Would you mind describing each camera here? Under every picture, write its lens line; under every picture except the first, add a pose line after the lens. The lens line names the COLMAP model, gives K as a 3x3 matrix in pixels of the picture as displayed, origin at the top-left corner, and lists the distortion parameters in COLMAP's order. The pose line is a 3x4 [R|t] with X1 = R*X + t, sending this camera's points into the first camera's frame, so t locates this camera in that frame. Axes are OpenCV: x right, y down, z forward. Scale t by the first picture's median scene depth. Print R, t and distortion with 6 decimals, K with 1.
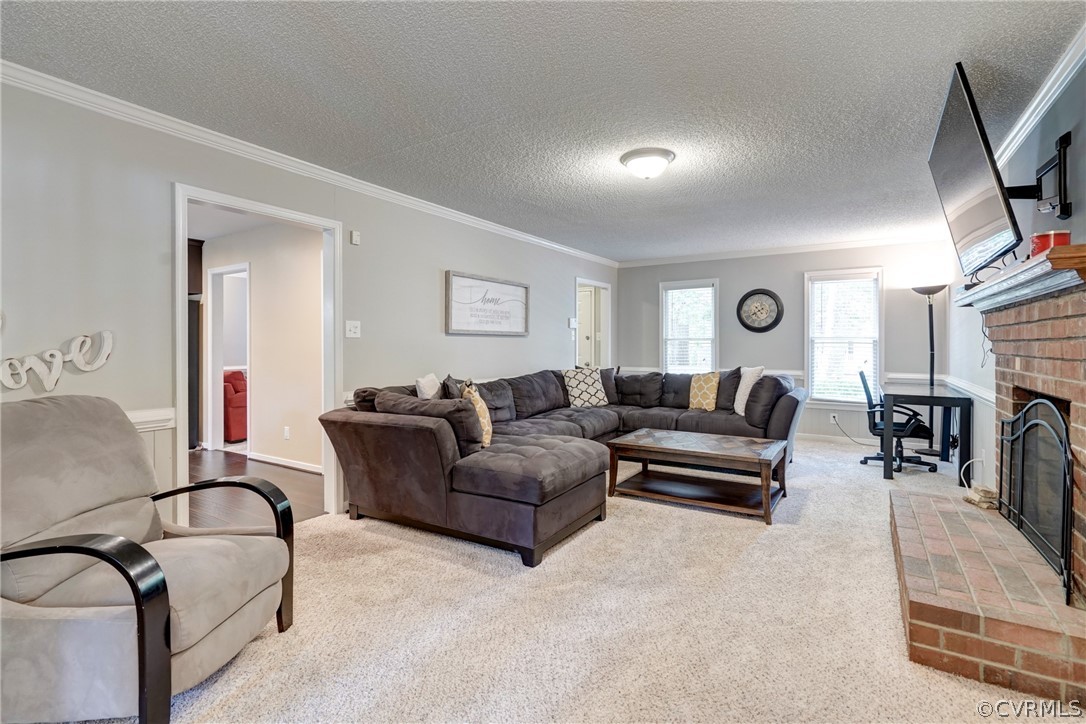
lens RADIAL K [[534.7, 0, 530.8], [0, 534.7, 351.6], [0, 0, 1]] dist [-0.000454, 0.000428]
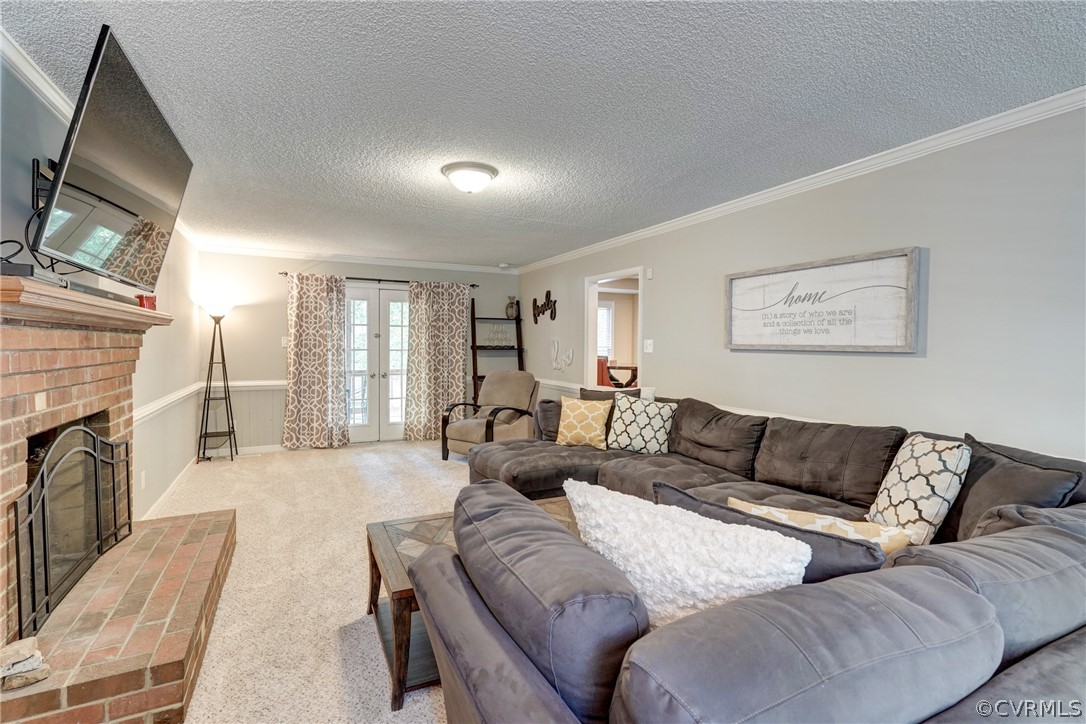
lens RADIAL K [[493.6, 0, 539.2], [0, 493.6, 361.1], [0, 0, 1]] dist [0.000648, 0.000329]
pose [[-0.529944, 0.027841, -0.847576, 0.561489], [-0.017760, 0.998877, 0.043916, -0.037007], [0.847847, 0.038326, -0.528854, 0.972282]]
